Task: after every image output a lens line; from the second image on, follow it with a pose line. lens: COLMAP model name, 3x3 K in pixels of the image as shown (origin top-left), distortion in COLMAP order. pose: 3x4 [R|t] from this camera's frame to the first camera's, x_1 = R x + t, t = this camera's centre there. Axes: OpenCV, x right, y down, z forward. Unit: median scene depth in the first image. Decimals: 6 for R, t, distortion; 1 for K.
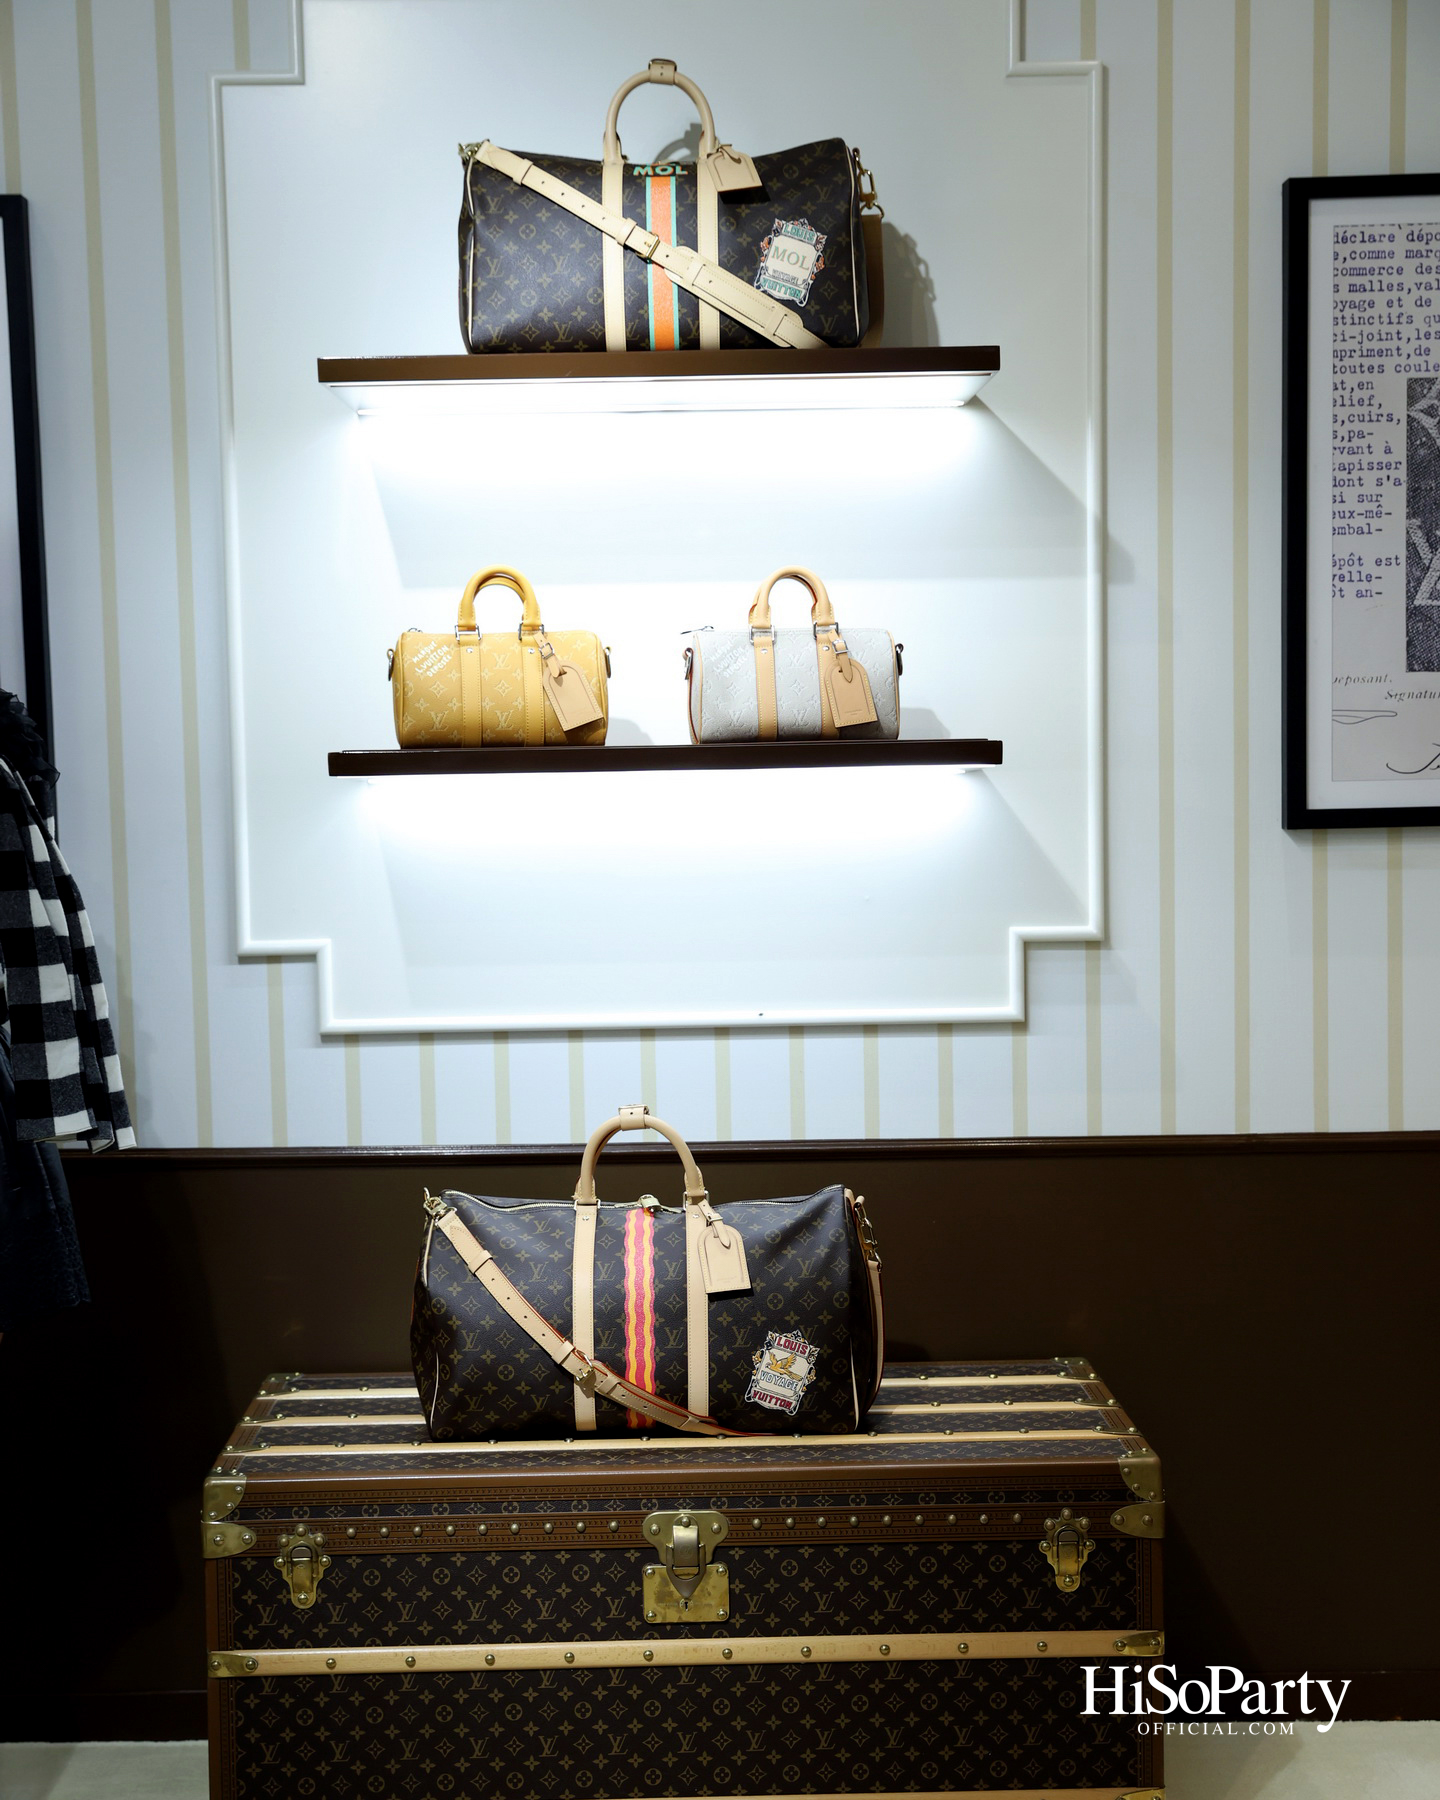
lens RADIAL K [[2786.0, 0, 716.3], [0, 2786.0, 958.2], [0, 0, 1]] dist [0.066119, 0.082022]
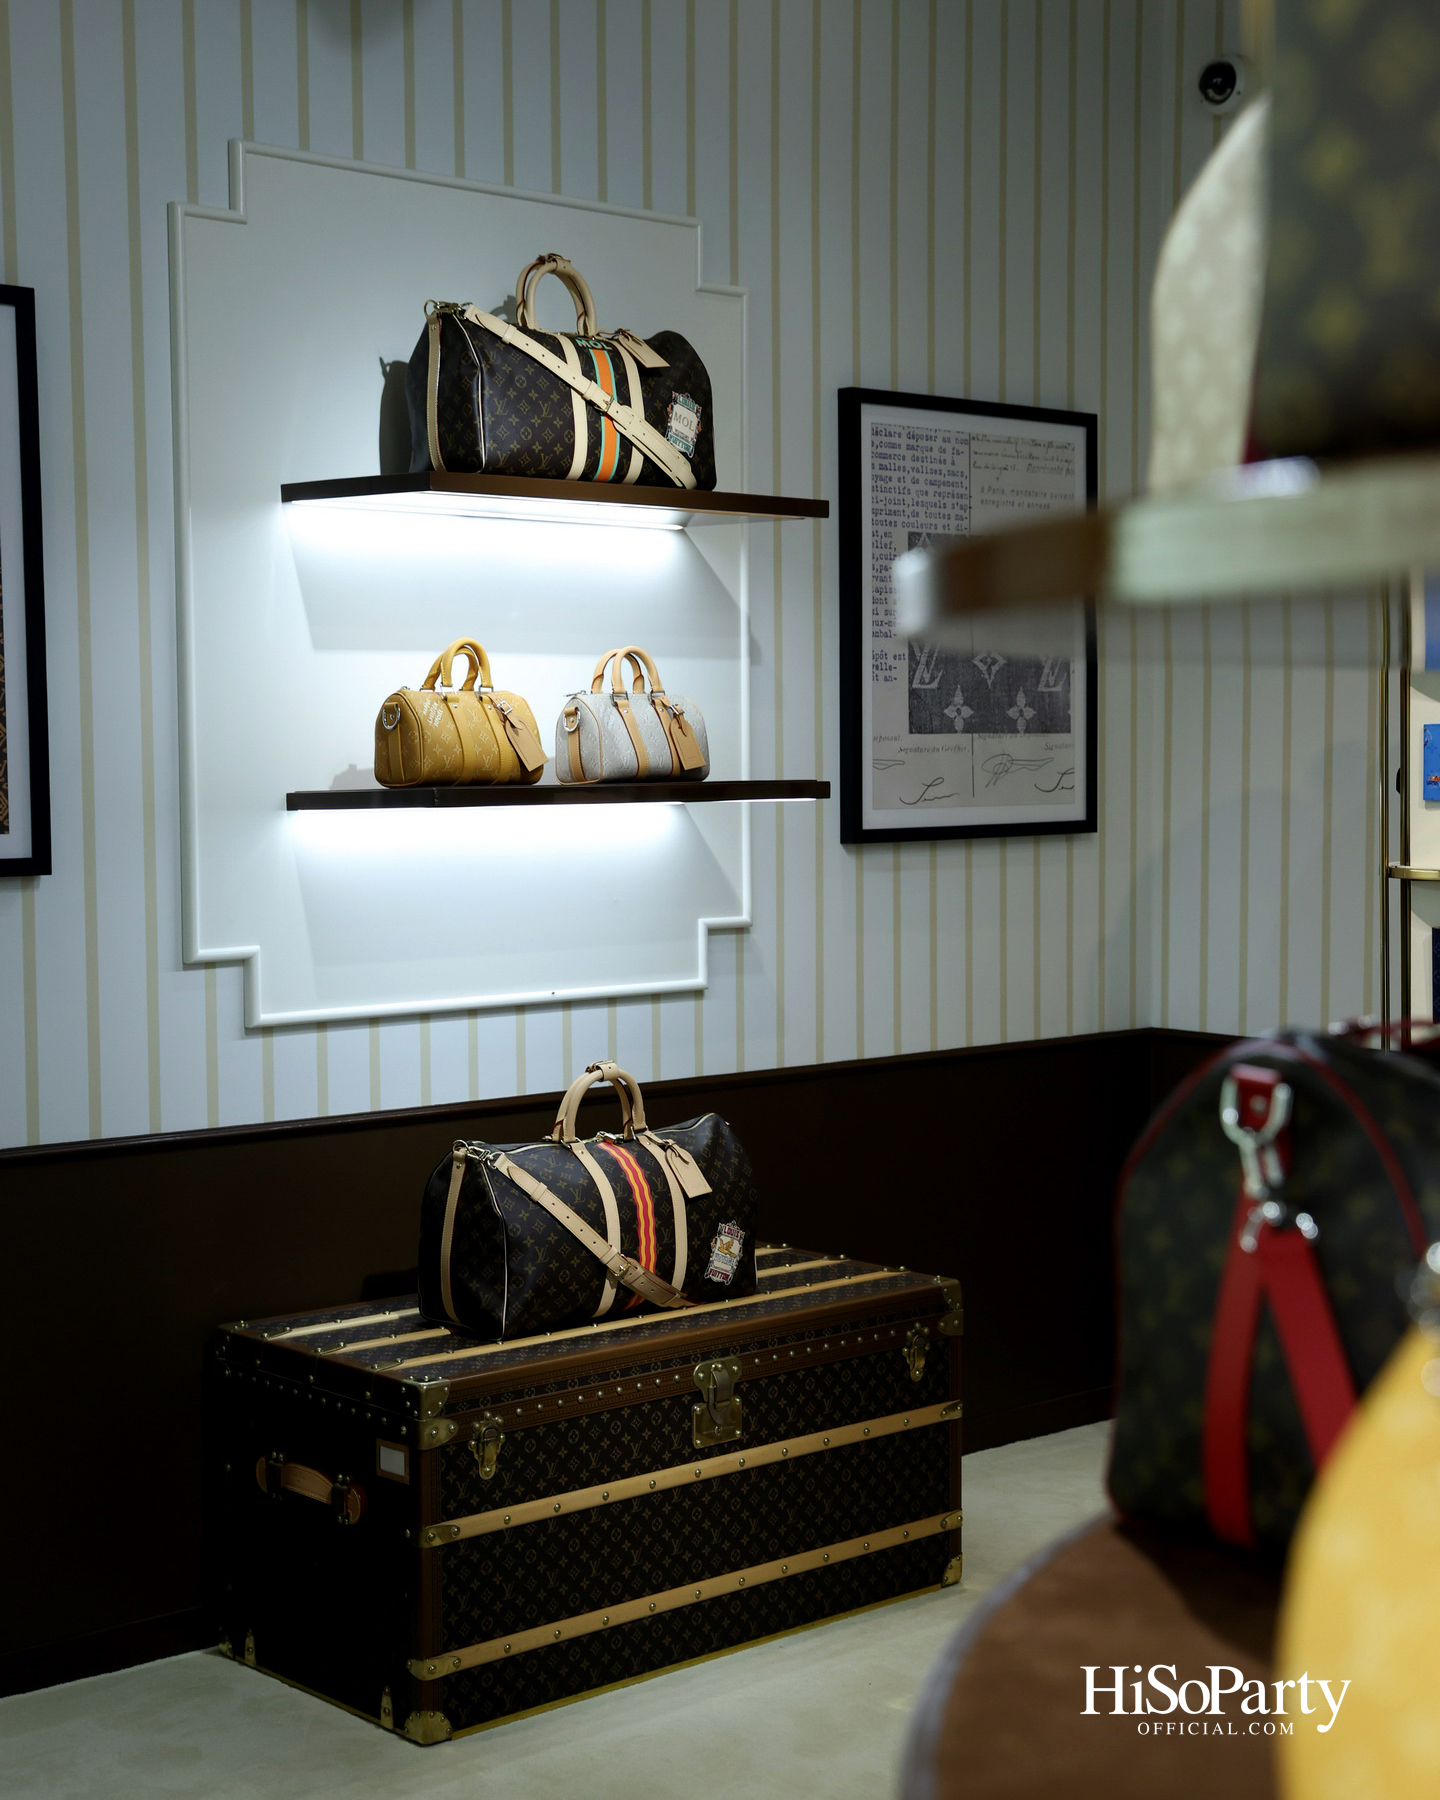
lens RADIAL K [[2663.4, 0, 720.0], [0, 2663.4, 900.0], [0, 0, 1]] dist [0.055732, 0.072892]
pose [[0.763732, -0.024205, 0.645080, -0.790810], [0.040508, 0.999124, -0.010468, -0.007128], [-0.644261, 0.034126, 0.764044, 0.020692]]
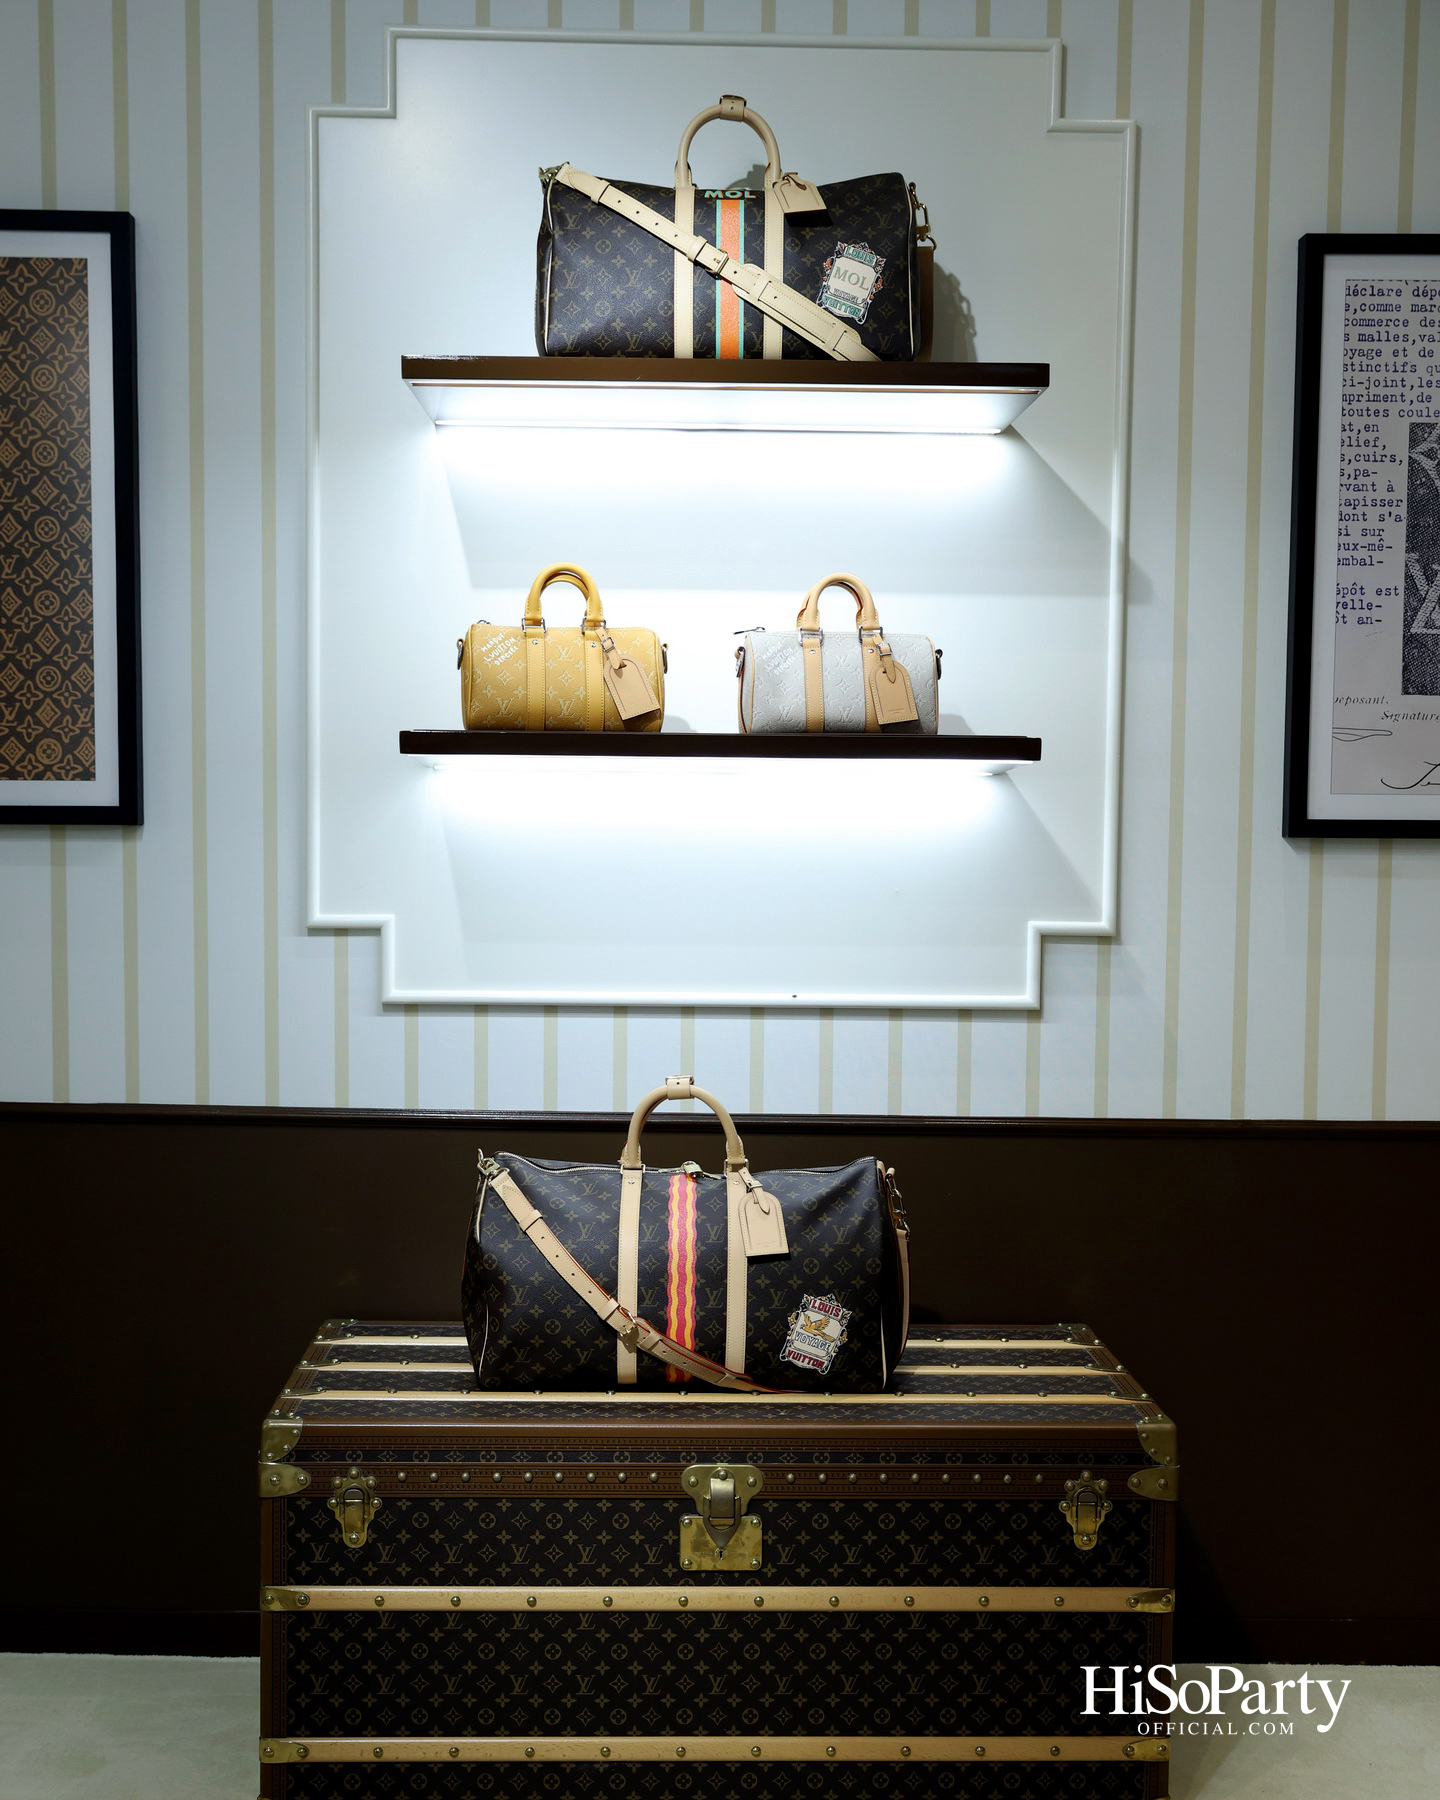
lens RADIAL K [[2250.4, 0, 714.0], [0, 2250.4, 959.0], [0, 0, 1]] dist [-0.003932, 0.105723]
pose [[0.999557, 0.027692, 0.010914, -0.027549], [-0.027600, 0.999583, -0.008495, 0.015716], [-0.011145, 0.008190, 0.999904, 0.151608]]
